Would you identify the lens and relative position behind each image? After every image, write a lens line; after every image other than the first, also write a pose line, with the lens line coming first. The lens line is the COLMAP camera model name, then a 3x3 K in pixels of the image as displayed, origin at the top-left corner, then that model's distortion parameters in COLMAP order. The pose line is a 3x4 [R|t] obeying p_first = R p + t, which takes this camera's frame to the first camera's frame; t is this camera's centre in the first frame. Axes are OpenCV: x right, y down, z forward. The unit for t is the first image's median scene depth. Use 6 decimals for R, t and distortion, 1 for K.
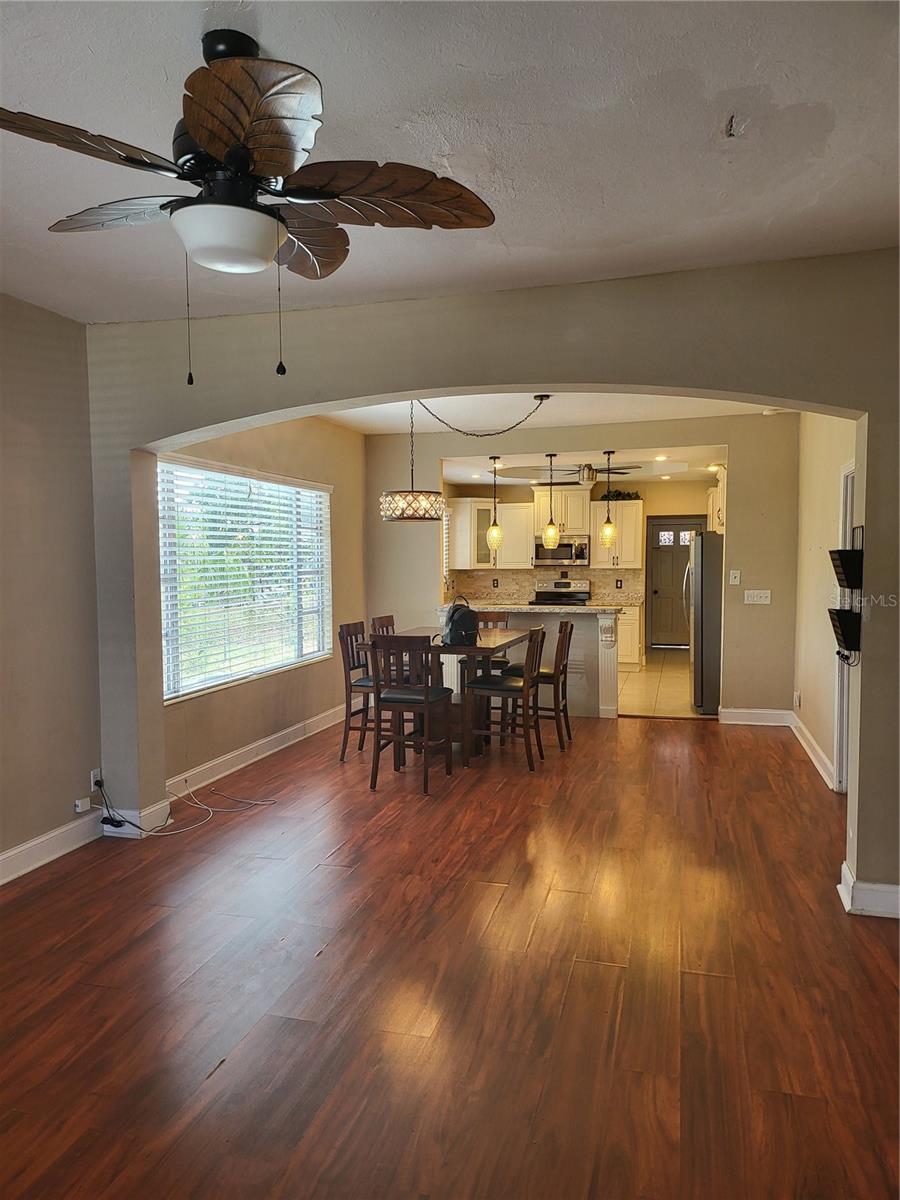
lens RADIAL K [[839.4, 0, 449.9], [0, 839.4, 601.8], [0, 0, 1]] dist [0.065369, -0.065275]
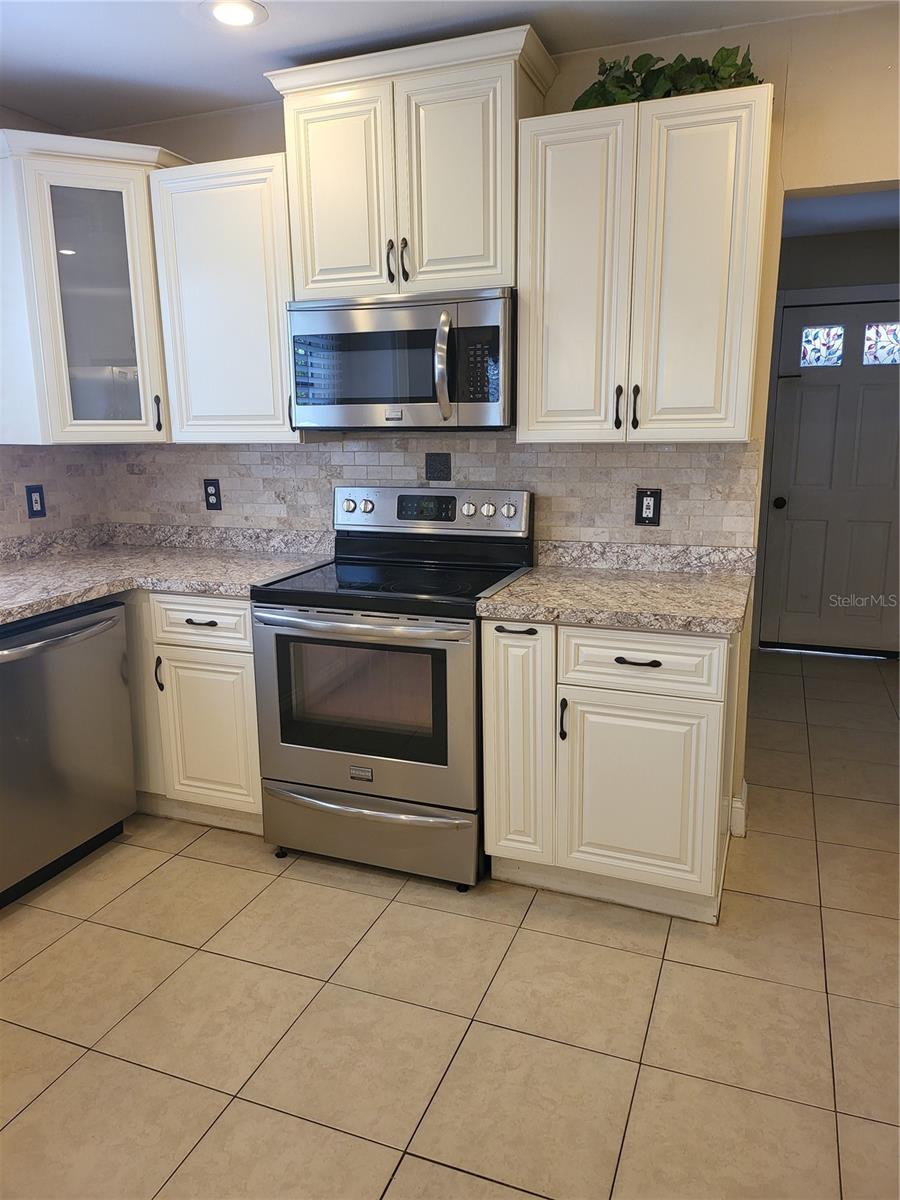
lens RADIAL K [[839.4, 0, 449.9], [0, 839.4, 601.8], [0, 0, 1]] dist [0.065369, -0.065275]
pose [[0.995345, 0.014902, -0.095216, 0.166717], [0.000294, 0.987500, 0.157622, -0.032101], [0.096375, -0.156916, 0.982898, 0.748067]]
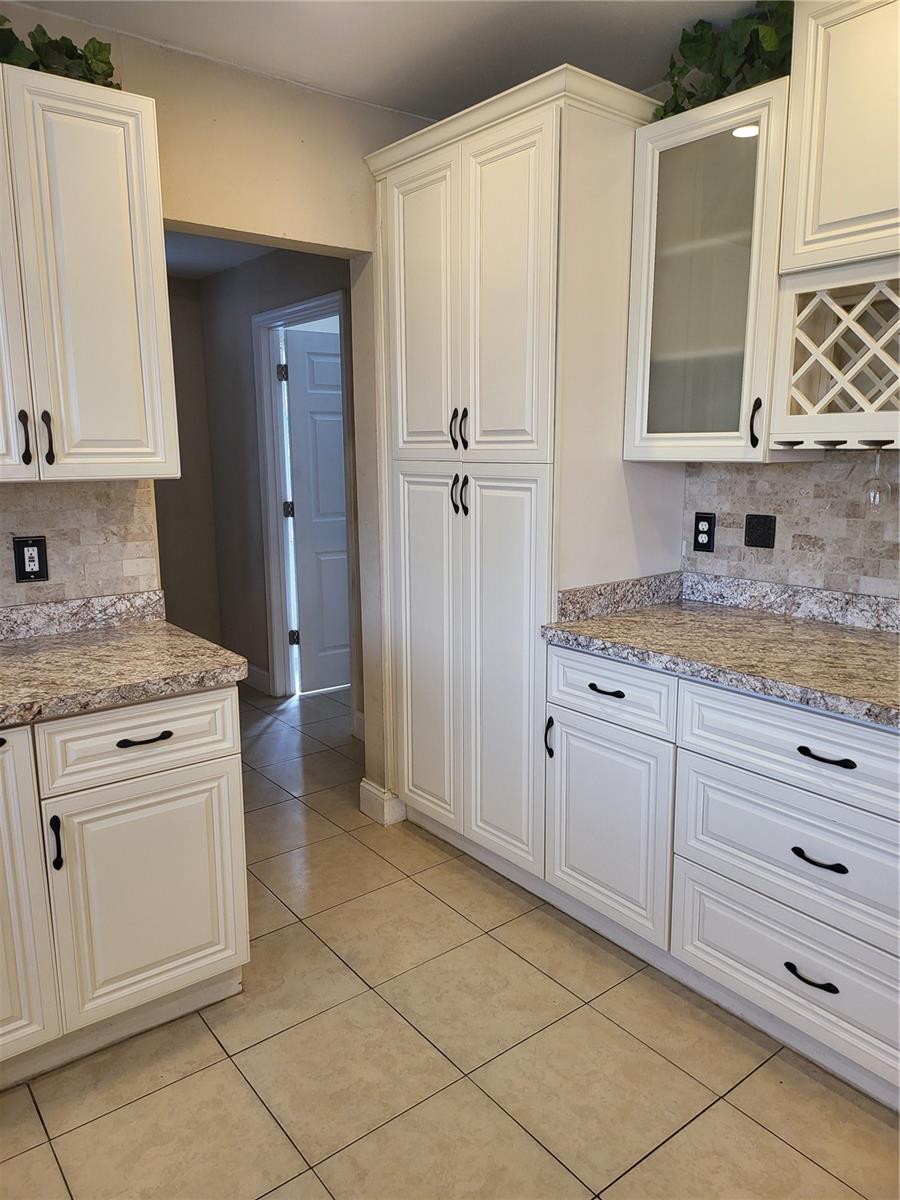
lens RADIAL K [[839.4, 0, 449.9], [0, 839.4, 601.8], [0, 0, 1]] dist [0.065369, -0.065275]
pose [[0.597949, -0.146394, 0.788052, 0.099646], [0.047229, 0.987906, 0.147684, -0.035677], [-0.800142, -0.051089, 0.597631, 0.798126]]
